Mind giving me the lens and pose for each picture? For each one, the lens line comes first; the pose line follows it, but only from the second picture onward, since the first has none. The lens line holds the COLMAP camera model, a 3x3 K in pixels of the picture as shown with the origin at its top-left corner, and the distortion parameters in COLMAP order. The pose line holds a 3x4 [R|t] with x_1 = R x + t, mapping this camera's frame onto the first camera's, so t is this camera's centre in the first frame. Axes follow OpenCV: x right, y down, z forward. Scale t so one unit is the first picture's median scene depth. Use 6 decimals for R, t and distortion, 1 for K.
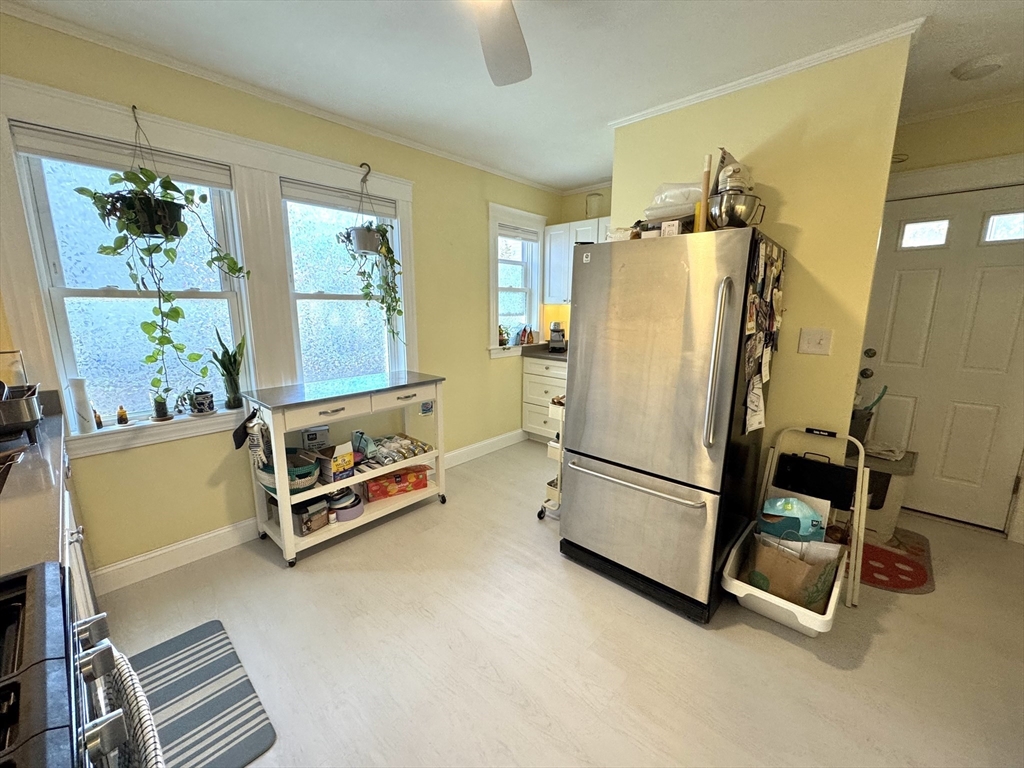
lens RADIAL K [[406.8, 0, 512.0], [0, 406.8, 384.0], [0, 0, 1]] dist [-0.003008, 0.000193]
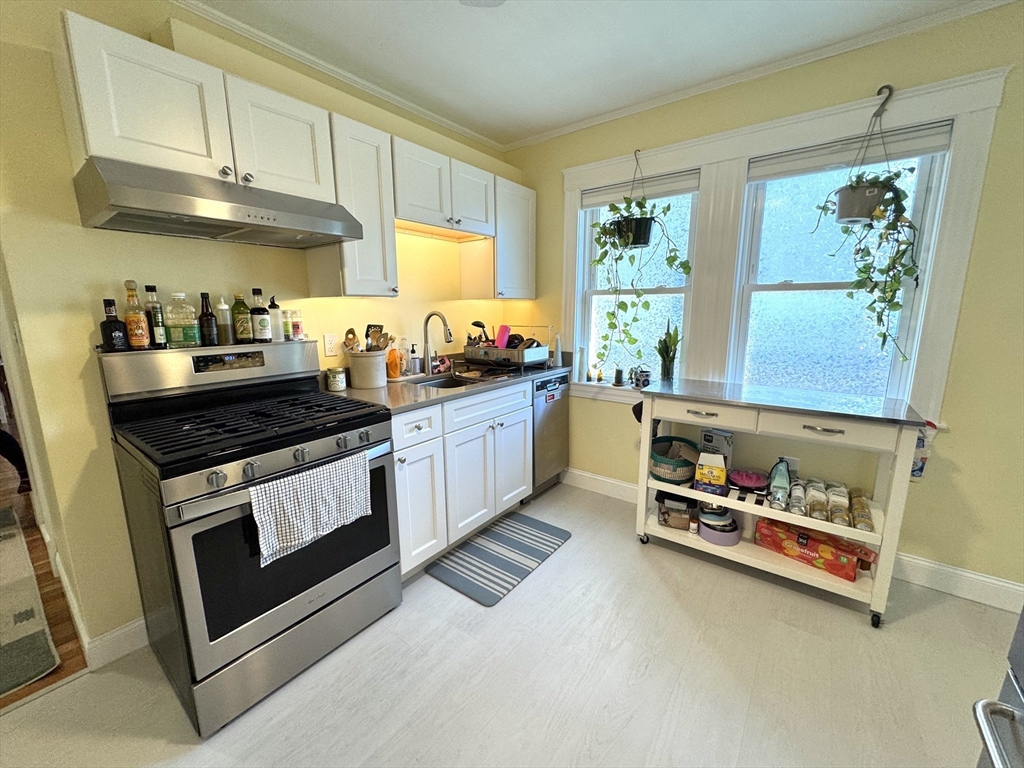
lens RADIAL K [[419.1, 0, 510.8], [0, 419.1, 377.3], [0, 0, 1]] dist [0.013889, 0.000070]
pose [[0.097167, 0.173412, -0.980044, 0.399674], [-0.176722, 0.972063, 0.154478, -0.077898], [0.979453, 0.158185, 0.125099, 0.417569]]
